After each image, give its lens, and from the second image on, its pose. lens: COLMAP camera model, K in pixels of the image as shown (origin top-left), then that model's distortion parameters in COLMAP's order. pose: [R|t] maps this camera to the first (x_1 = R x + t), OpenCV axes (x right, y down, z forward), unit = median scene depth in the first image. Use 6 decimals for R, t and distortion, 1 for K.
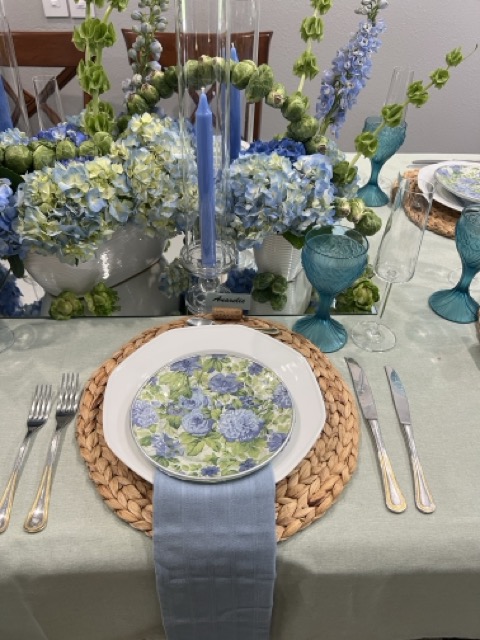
lens RADIAL K [[490.4, 0, 240.0], [0, 490.4, 320.0], [0, 0, 1]] dist [0.080150, -0.096215]
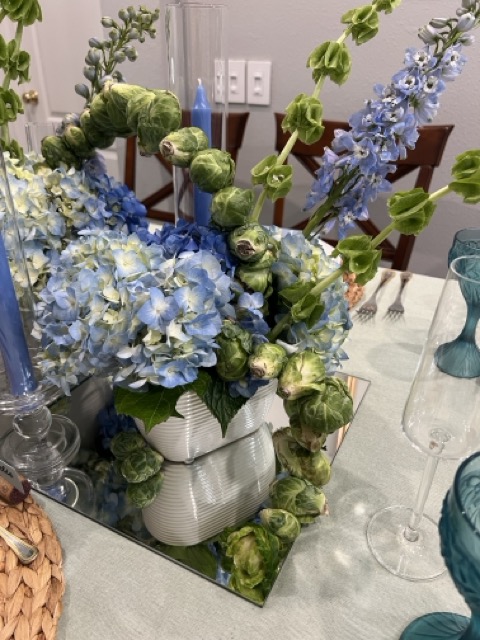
lens RADIAL K [[498.4, 0, 243.9], [0, 498.4, 332.8], [0, 0, 1]] dist [0.082229, -0.140534]
pose [[0.859871, 0.238700, -0.451270, 0.468210], [-0.316941, 0.942578, -0.105335, -0.219650], [0.400213, 0.233601, 0.886149, 0.590717]]
